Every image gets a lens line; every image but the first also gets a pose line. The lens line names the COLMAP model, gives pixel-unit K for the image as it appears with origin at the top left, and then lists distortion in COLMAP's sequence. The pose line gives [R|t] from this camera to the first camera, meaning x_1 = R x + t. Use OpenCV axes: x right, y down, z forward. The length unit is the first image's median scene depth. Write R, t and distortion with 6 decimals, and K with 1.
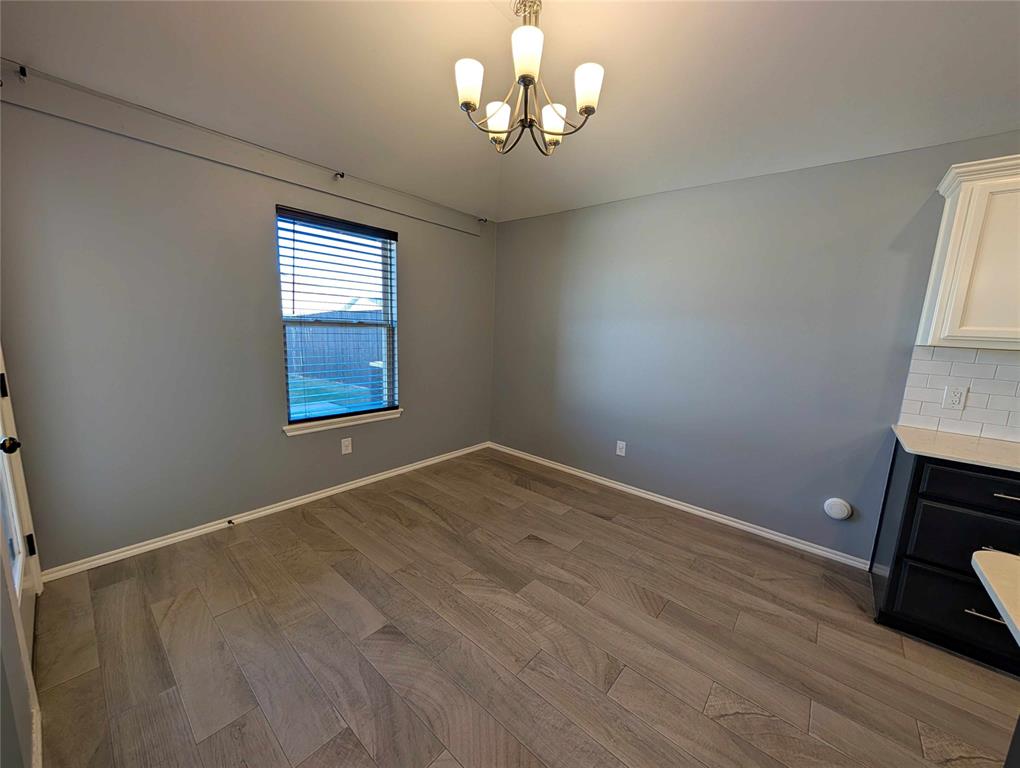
lens RADIAL K [[384.8, 0, 512.6], [0, 384.8, 389.7], [0, 0, 1]] dist [-0.000123, -0.000084]
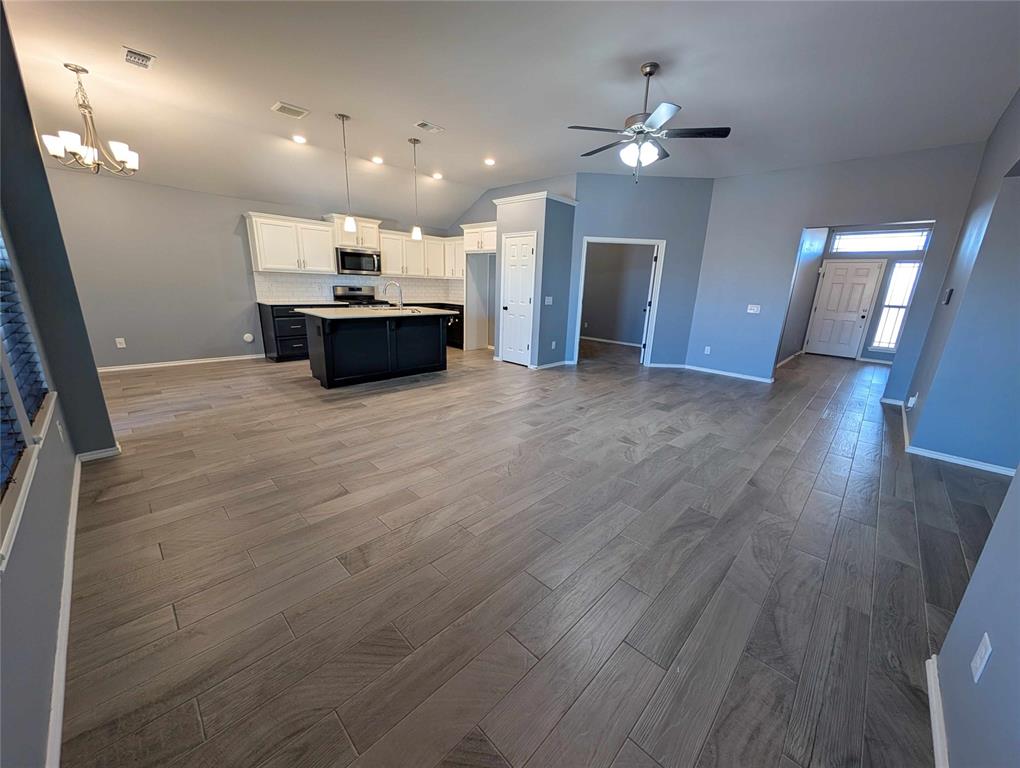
lens RADIAL K [[384.8, 0, 512.6], [0, 384.8, 389.7], [0, 0, 1]] dist [-0.000123, -0.000084]
pose [[0.061832, -0.305058, 0.950324, -1.897428], [0.129616, 0.946537, 0.295409, 0.127980], [-0.989634, 0.104912, 0.098067, -1.138567]]
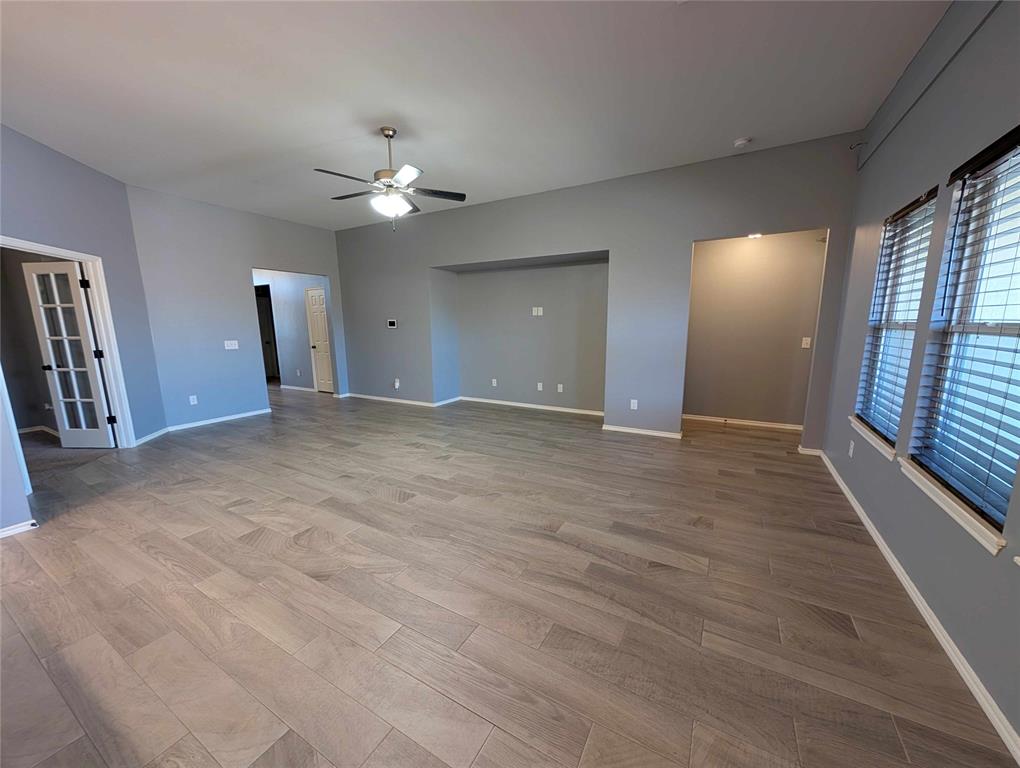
lens RADIAL K [[384.8, 0, 512.6], [0, 384.8, 389.7], [0, 0, 1]] dist [-0.000123, -0.000084]
pose [[-0.981497, 0.000282, -0.191475, -0.244465], [-0.062170, 0.945350, 0.320074, -0.063787], [0.181101, 0.326056, -0.927841, 0.346080]]
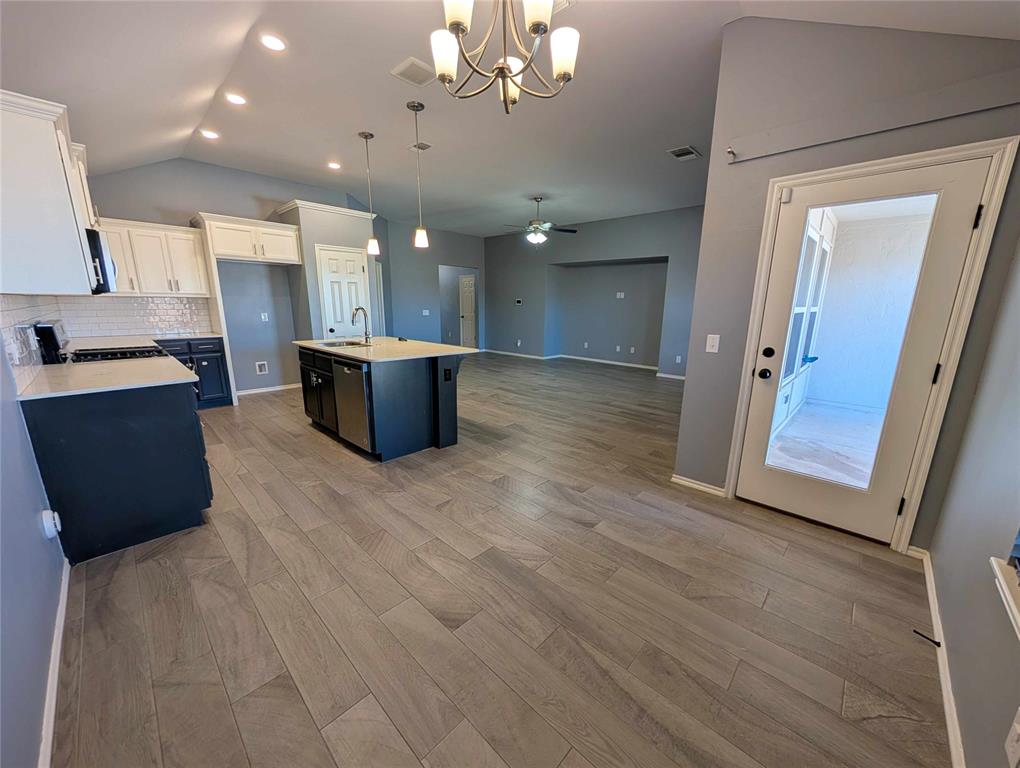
lens RADIAL K [[384.8, 0, 512.6], [0, 384.8, 389.7], [0, 0, 1]] dist [-0.000123, -0.000084]
pose [[-0.996900, -0.066421, 0.042166, -0.064472], [-0.045463, 0.923755, 0.380276, -0.298416], [-0.064210, 0.377180, -0.923911, 1.835327]]
